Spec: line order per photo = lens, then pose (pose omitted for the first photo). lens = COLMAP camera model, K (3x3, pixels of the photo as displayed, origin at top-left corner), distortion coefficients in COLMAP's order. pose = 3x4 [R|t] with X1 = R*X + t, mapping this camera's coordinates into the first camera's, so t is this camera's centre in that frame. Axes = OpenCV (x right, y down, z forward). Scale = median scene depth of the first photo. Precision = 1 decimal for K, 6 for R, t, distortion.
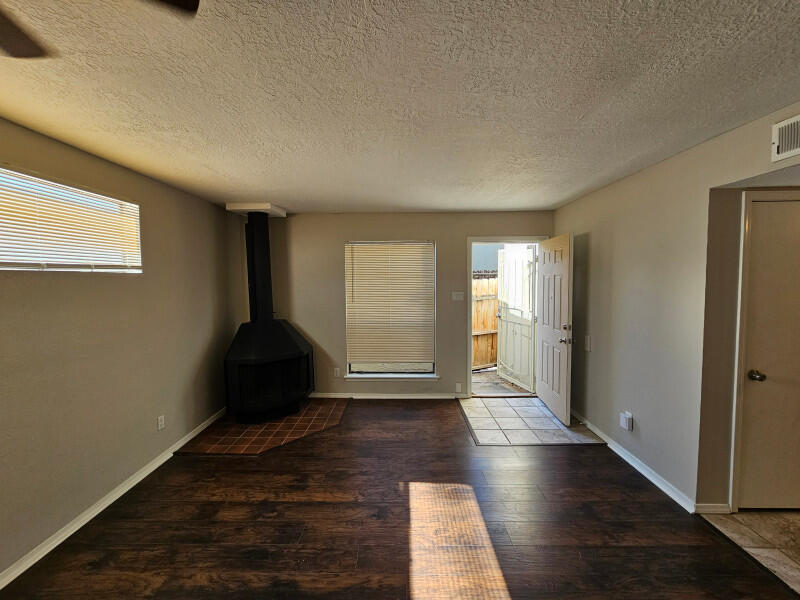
lens RADIAL K [[333.0, 0, 393.6], [0, 333.0, 295.4], [0, 0, 1]] dist [-0.005118, 0.003738]
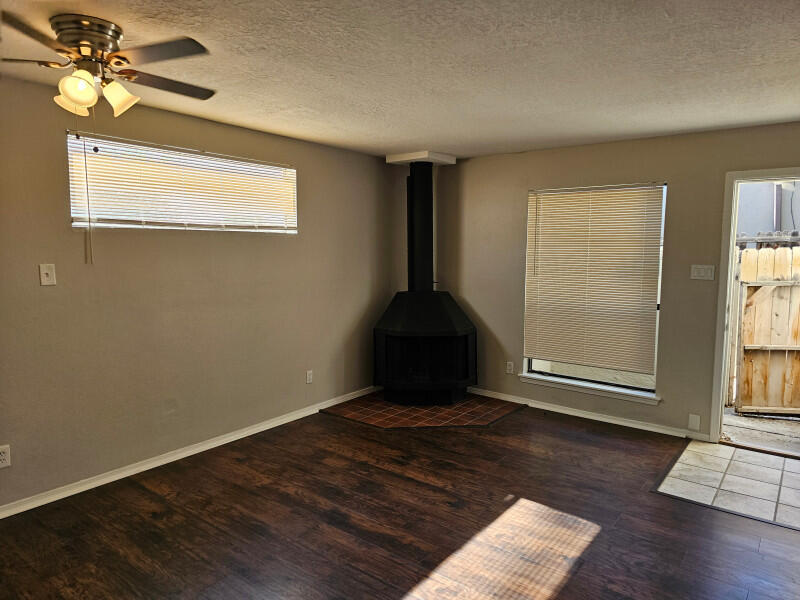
lens RADIAL K [[532.7, 0, 386.1], [0, 532.7, 293.5], [0, 0, 1]] dist [0.050277, -0.033309]
pose [[0.796747, 0.066649, -0.600627, 0.498443], [-0.043446, 0.997645, 0.053073, 0.021463], [0.602750, -0.016191, 0.797766, -0.196631]]
